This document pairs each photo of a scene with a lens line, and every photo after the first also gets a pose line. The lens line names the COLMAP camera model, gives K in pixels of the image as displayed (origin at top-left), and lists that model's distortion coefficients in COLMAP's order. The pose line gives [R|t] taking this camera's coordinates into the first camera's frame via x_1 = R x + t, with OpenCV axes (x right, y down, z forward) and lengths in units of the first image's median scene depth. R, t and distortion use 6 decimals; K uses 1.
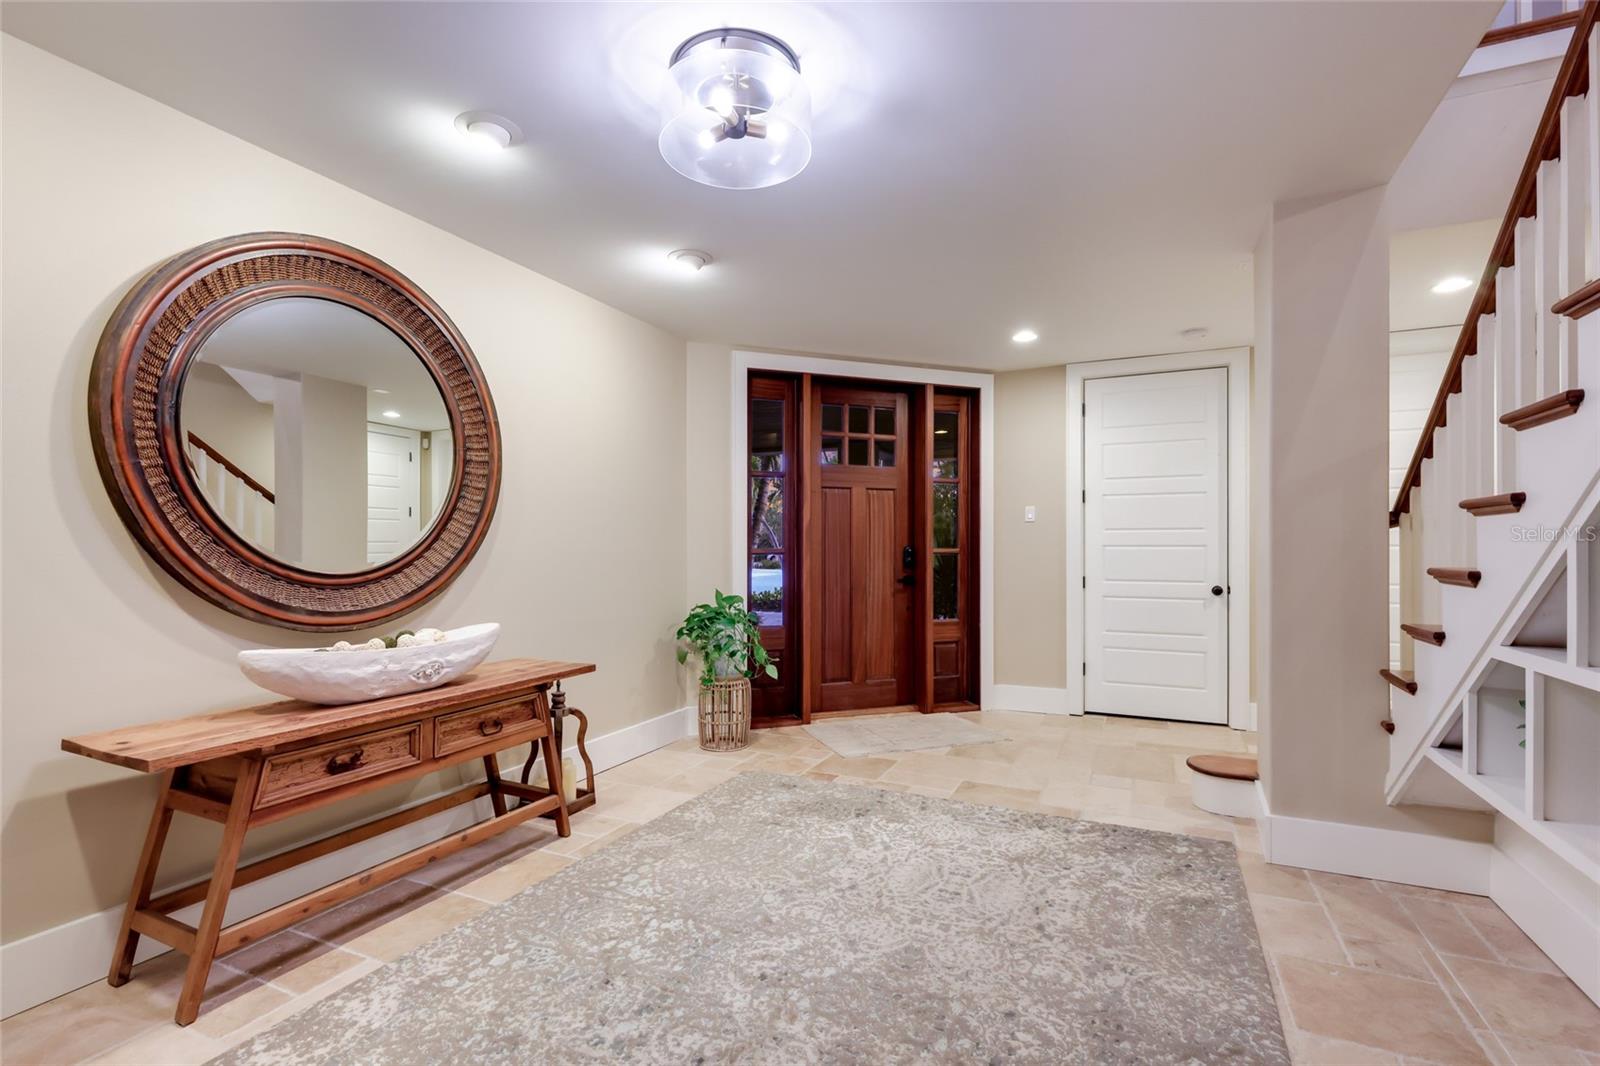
lens RADIAL K [[721.2, 0, 802.9], [0, 721.2, 544.8], [0, 0, 1]] dist [0.003812, -0.001558]
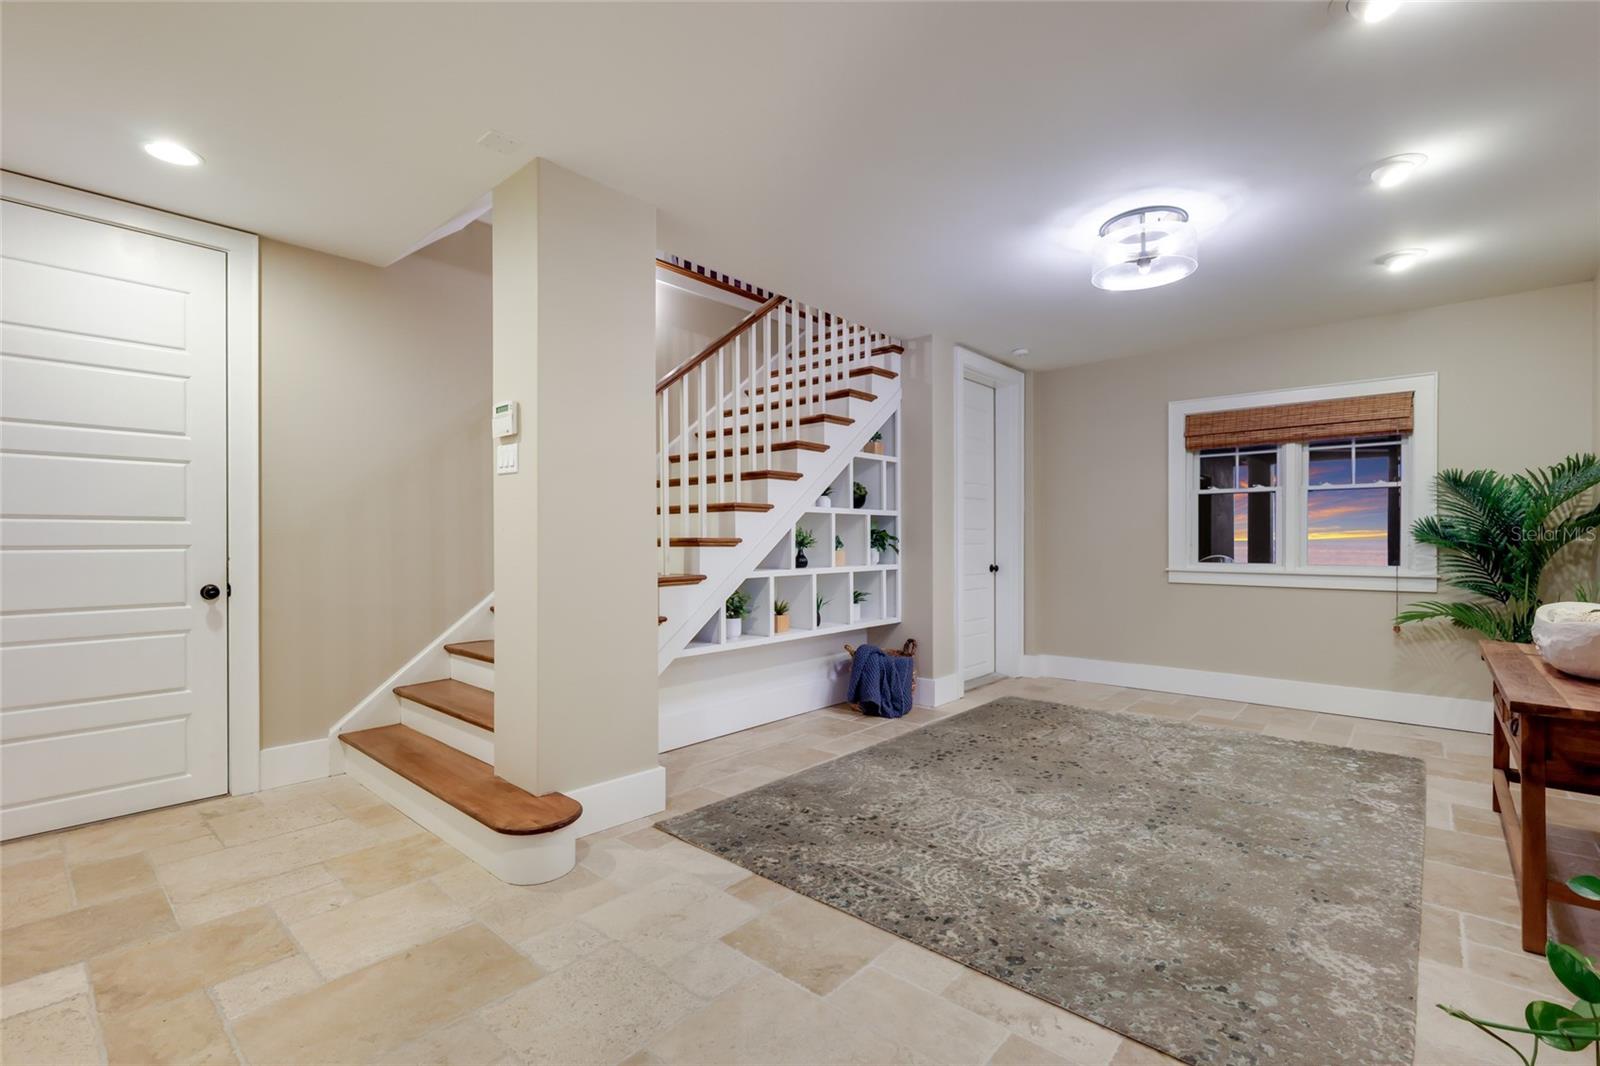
lens RADIAL K [[721.2, 0, 798.4], [0, 721.2, 535.7], [0, 0, 1]] dist [0.003812, -0.001558]
pose [[-0.960773, 0.002280, 0.277326, 0.179378], [0.000331, 0.999975, -0.007074, 0.039528], [-0.277336, -0.006705, -0.960750, 2.530797]]
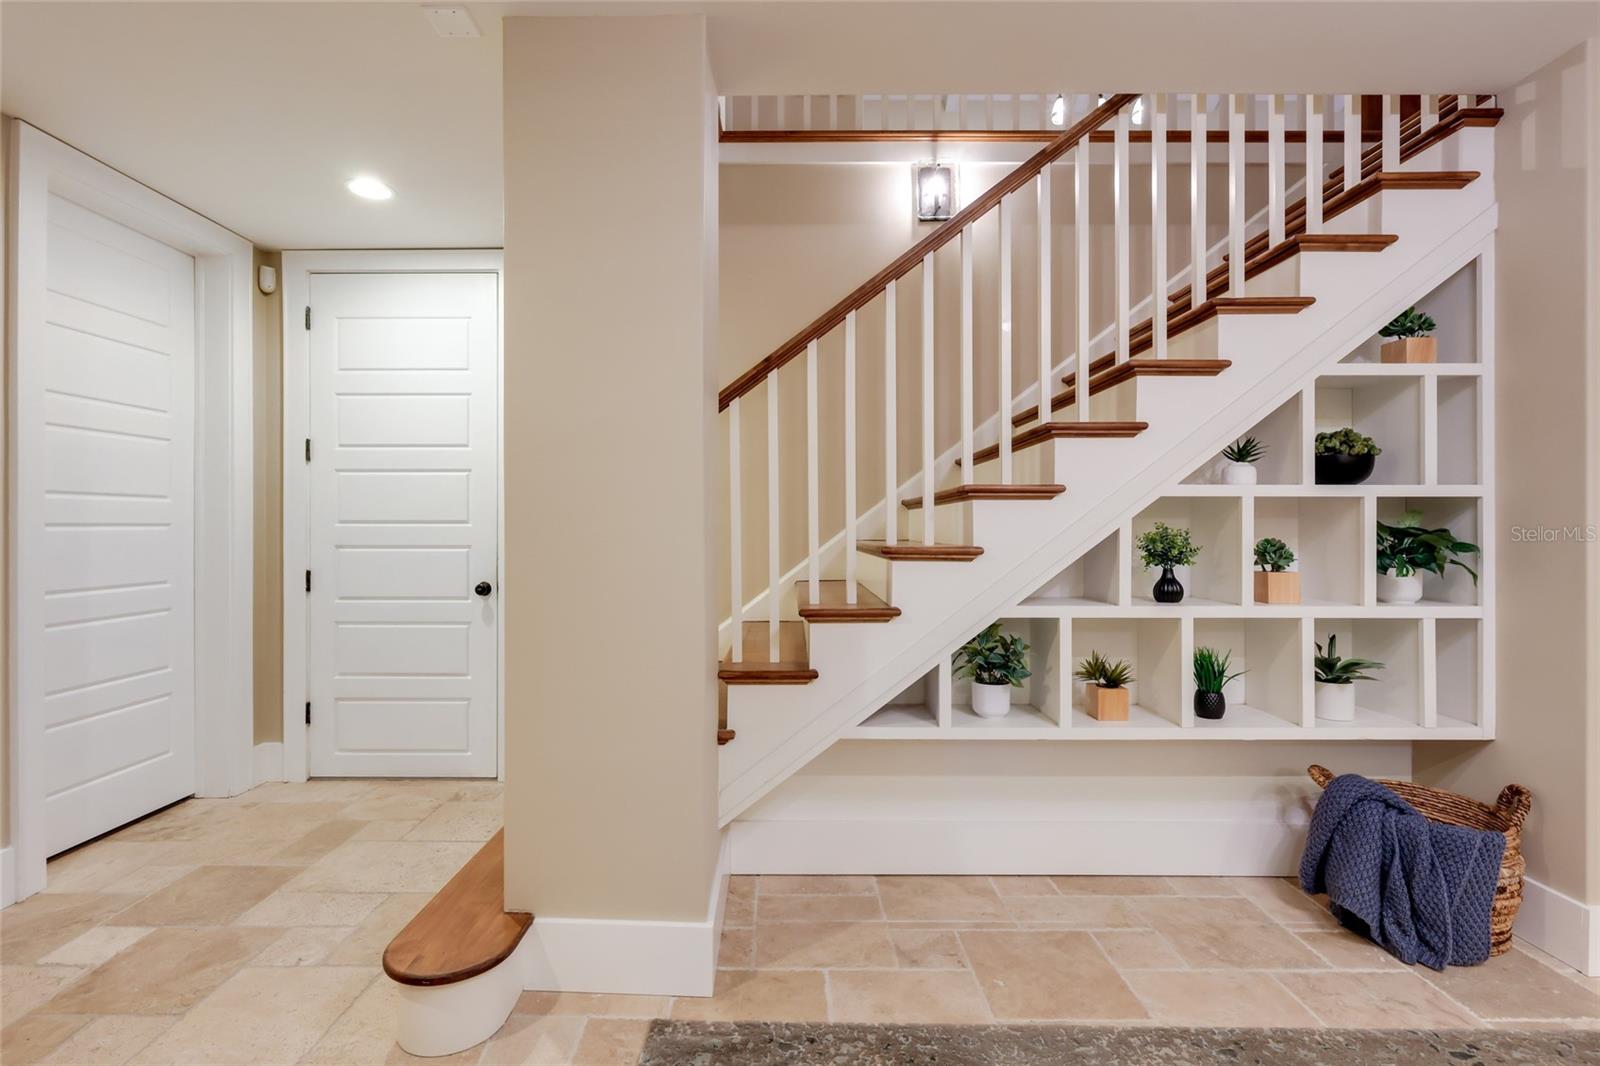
lens RADIAL K [[721.2, 0, 802.8], [0, 721.2, 527.1], [0, 0, 1]] dist [0.003812, -0.001558]
pose [[-0.425143, 0.000382, 0.905126, 0.002344], [-0.004179, 0.999988, -0.002385, 0.009125], [-0.905117, -0.004797, -0.425136, 1.530615]]
